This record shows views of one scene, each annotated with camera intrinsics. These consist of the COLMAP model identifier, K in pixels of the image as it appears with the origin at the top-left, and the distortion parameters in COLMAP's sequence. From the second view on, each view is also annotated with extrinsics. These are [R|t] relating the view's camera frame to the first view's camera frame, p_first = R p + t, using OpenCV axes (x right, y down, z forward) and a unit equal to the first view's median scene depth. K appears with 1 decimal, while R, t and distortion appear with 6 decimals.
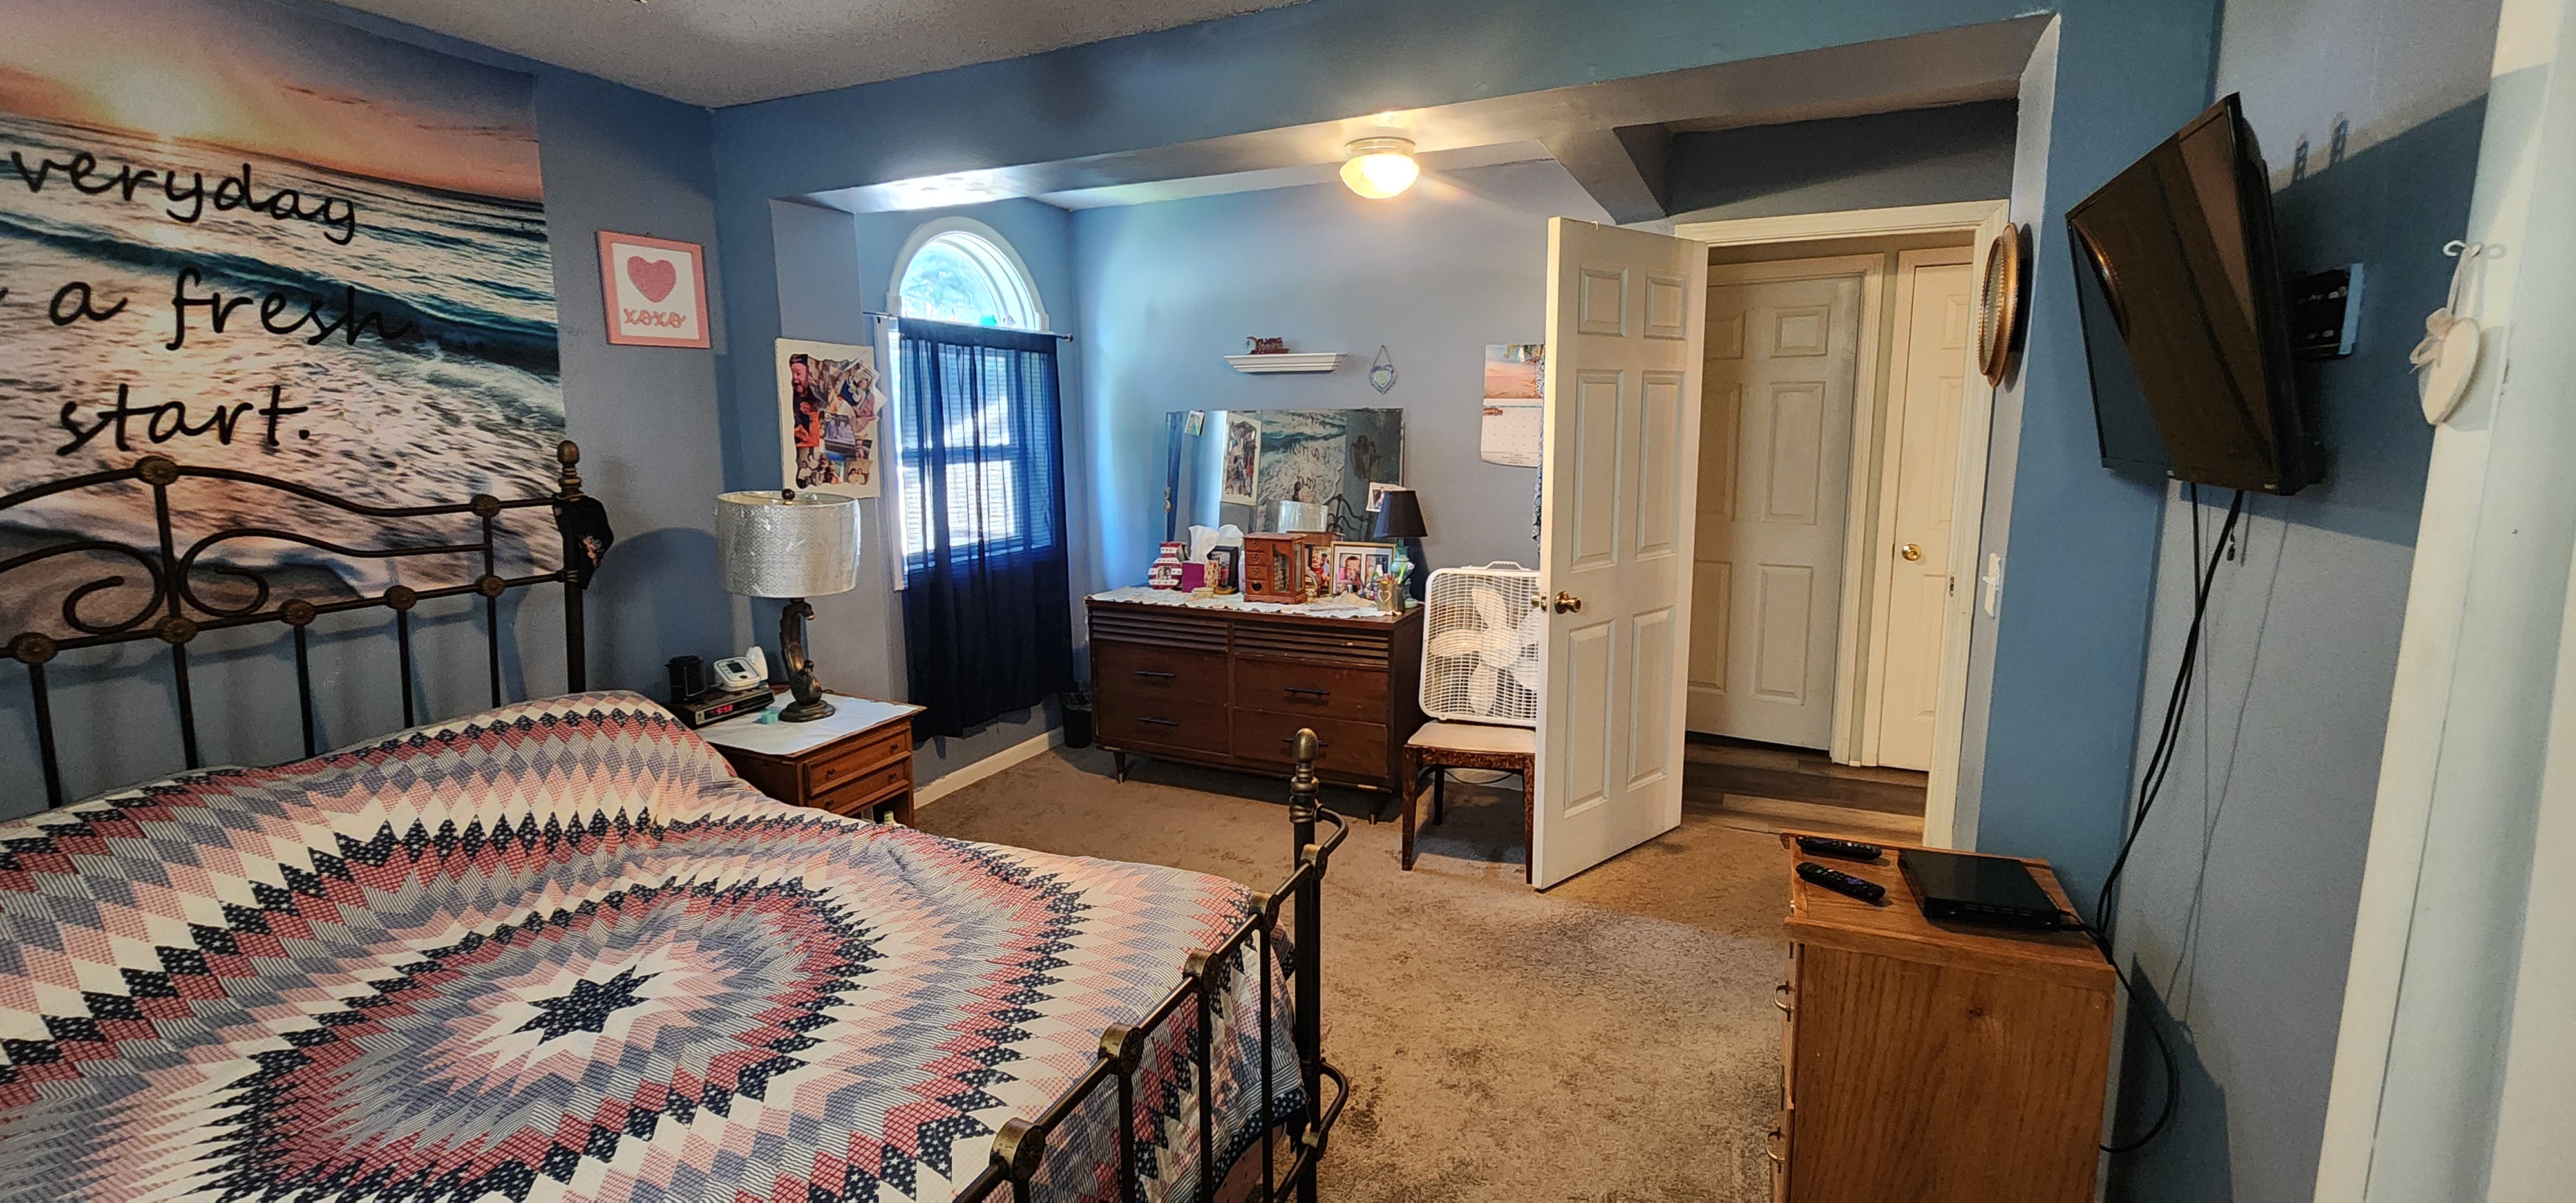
lens RADIAL K [[1056.2, 0, 1275.6], [0, 1056.2, 573.1], [0, 0, 1]] dist [0.002249, 0.000292]
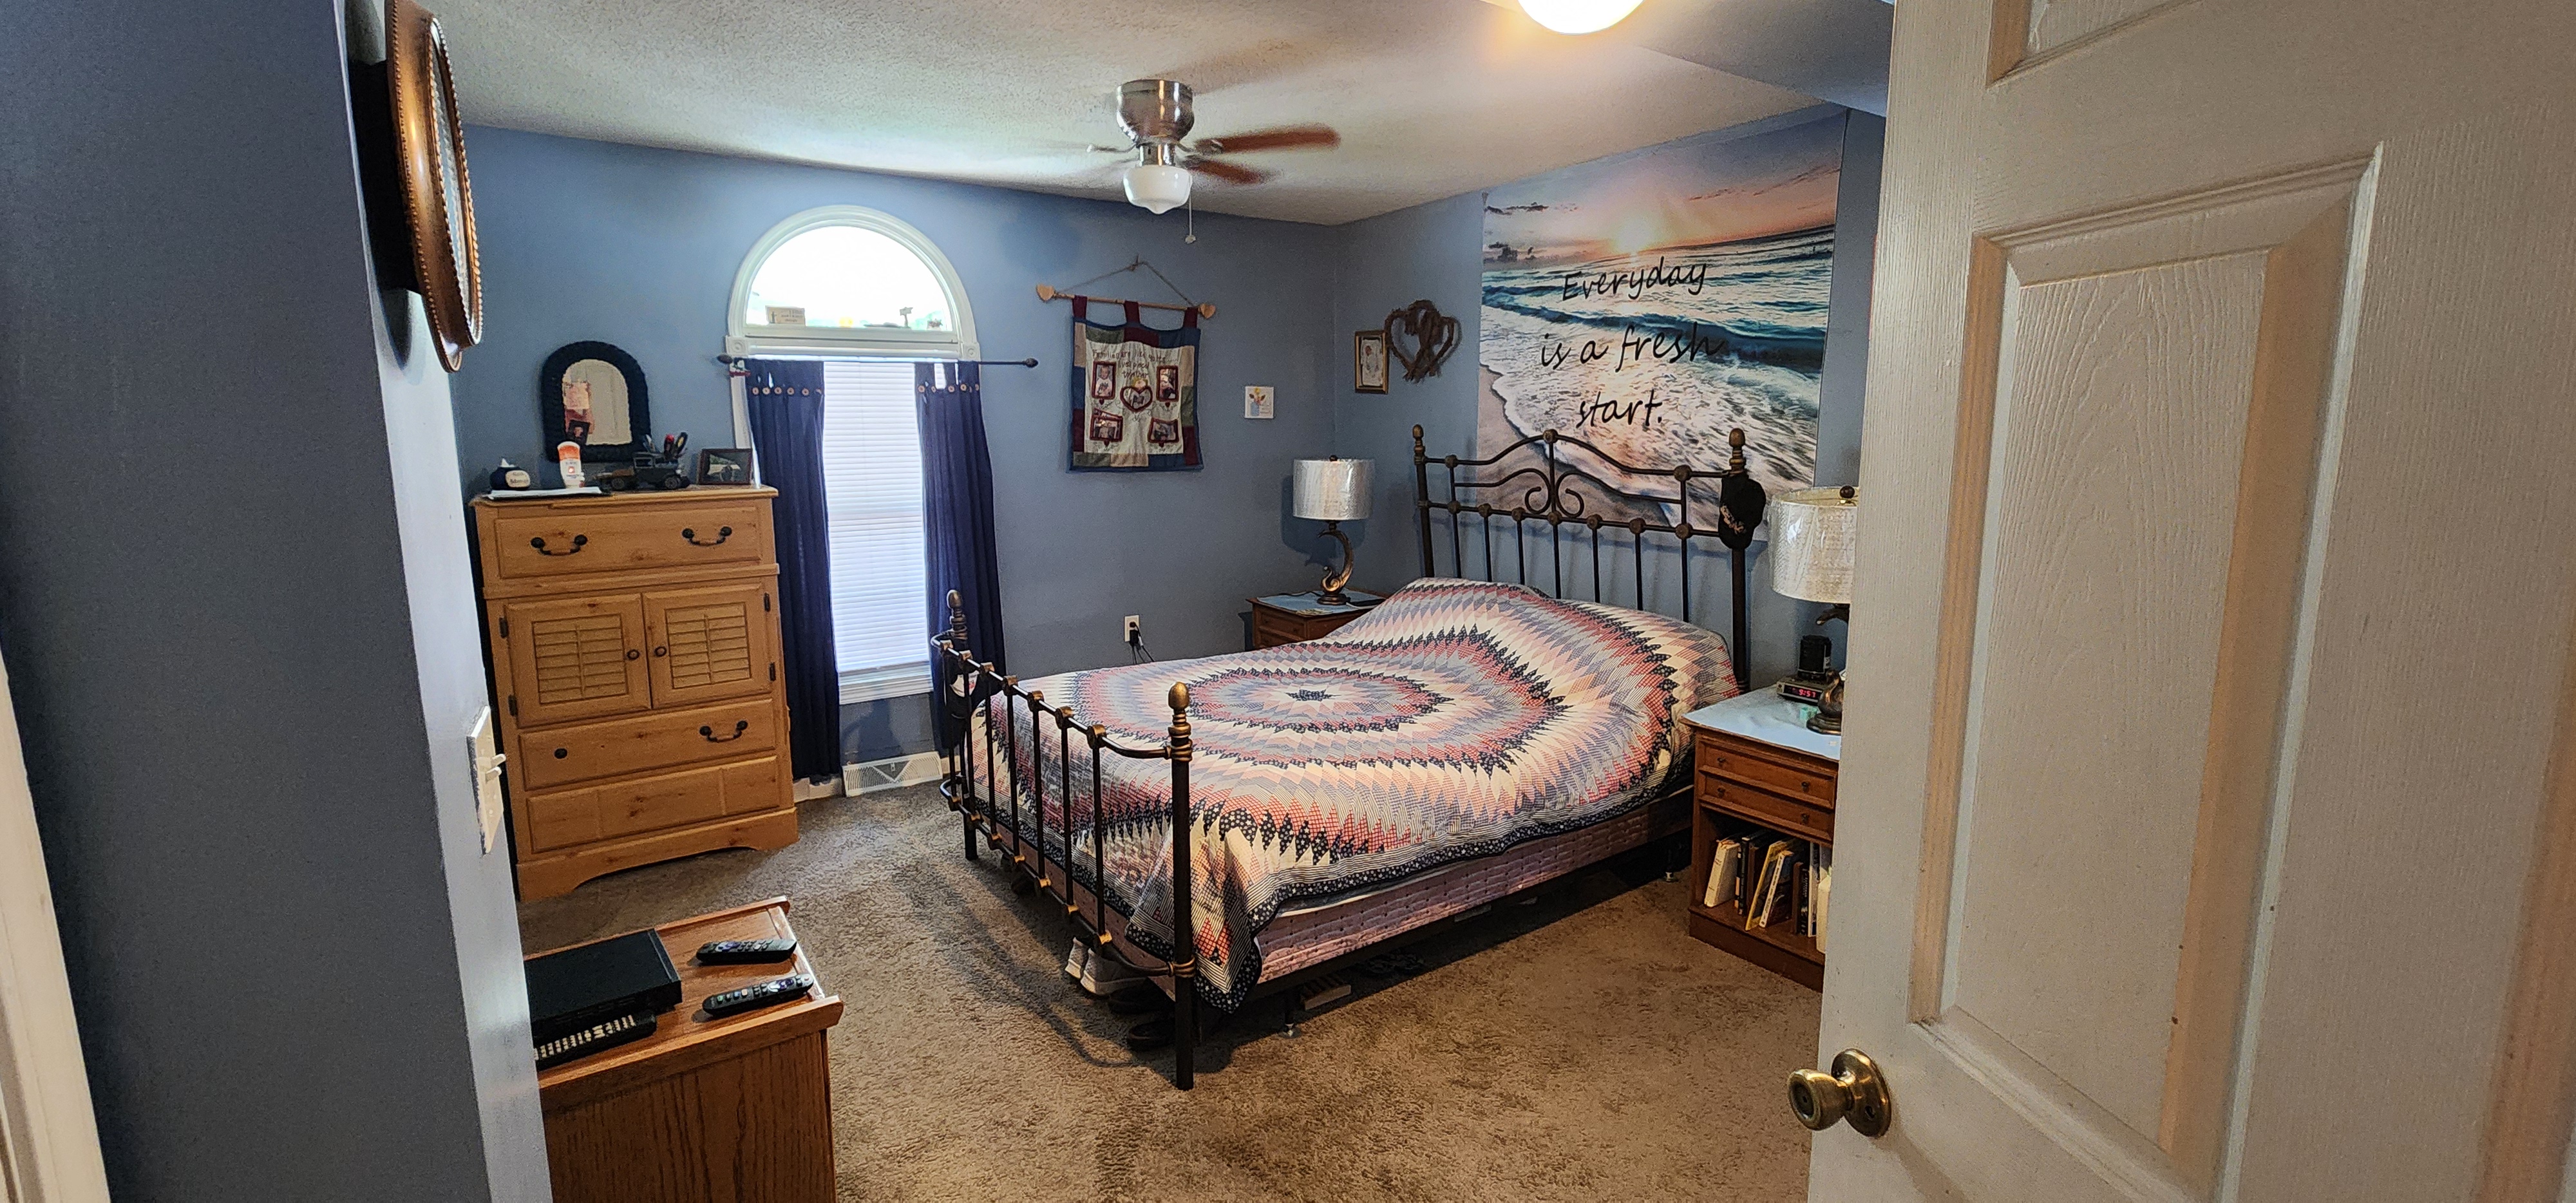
lens RADIAL K [[1056.2, 0, 1275.6], [0, 1056.2, 573.1], [0, 0, 1]] dist [0.002249, 0.000292]
pose [[-0.524978, 0.136700, -0.840066, 0.766600], [-0.118873, 0.965567, 0.231409, -0.205607], [0.842774, 0.221346, -0.490651, 1.332345]]
